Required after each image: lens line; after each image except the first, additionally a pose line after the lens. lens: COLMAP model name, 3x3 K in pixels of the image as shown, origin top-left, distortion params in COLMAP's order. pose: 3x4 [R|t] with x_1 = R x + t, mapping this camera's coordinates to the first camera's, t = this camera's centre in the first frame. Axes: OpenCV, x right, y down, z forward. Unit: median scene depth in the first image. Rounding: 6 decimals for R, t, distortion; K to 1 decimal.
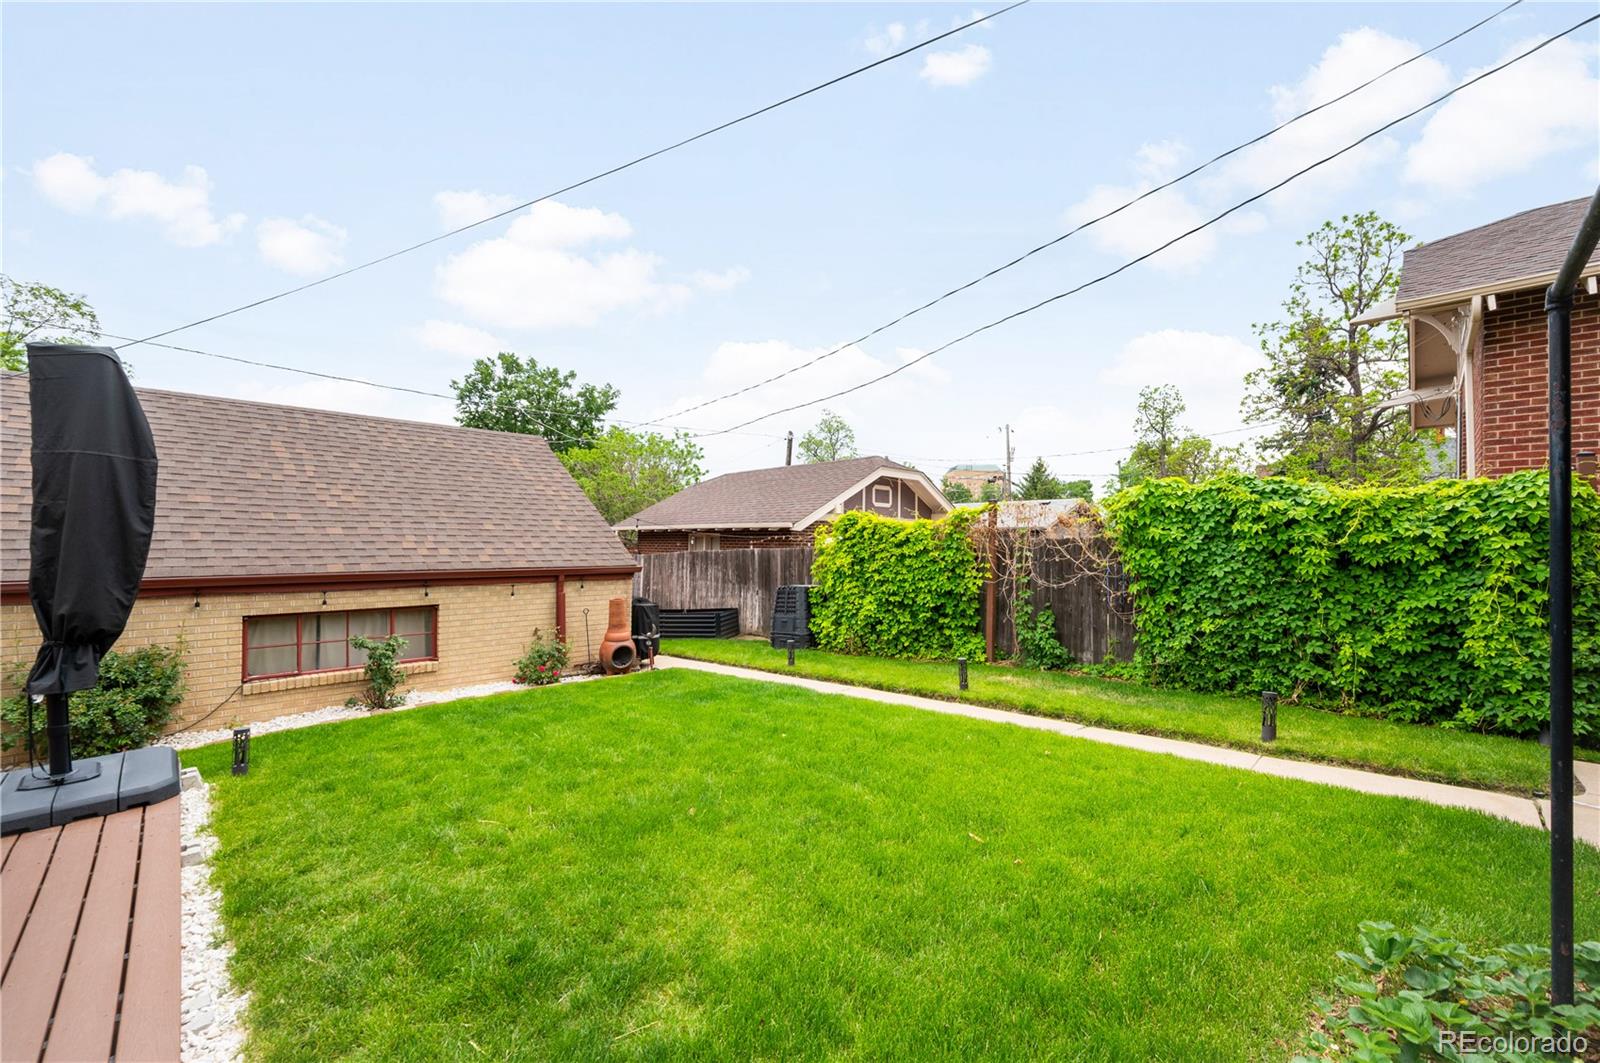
lens RADIAL K [[625.9, 0, 789.1], [0, 625.9, 543.5], [0, 0, 1]] dist [-0.002342, -0.000387]
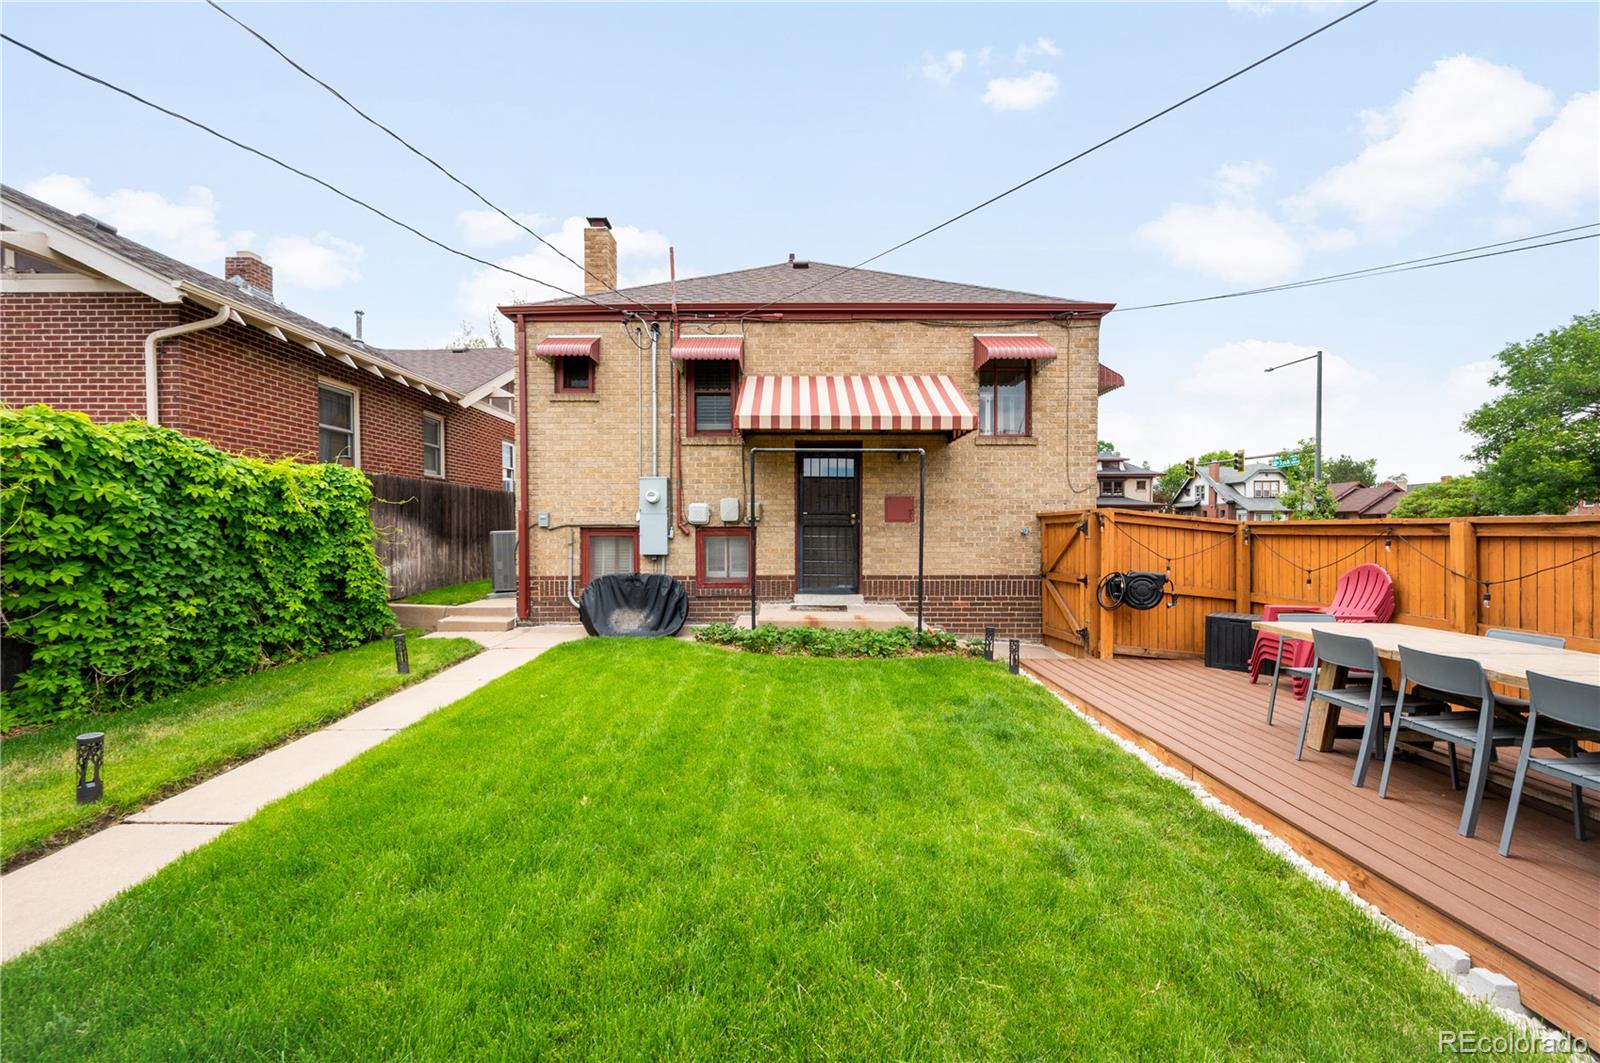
lens RADIAL K [[625.9, 0, 789.1], [0, 625.9, 543.5], [0, 0, 1]] dist [-0.002342, -0.000387]
pose [[-0.709165, -0.020073, 0.704757, -0.440801], [-0.002305, 0.999655, 0.026153, 0.019916], [-0.705039, 0.016922, -0.708966, 0.944182]]
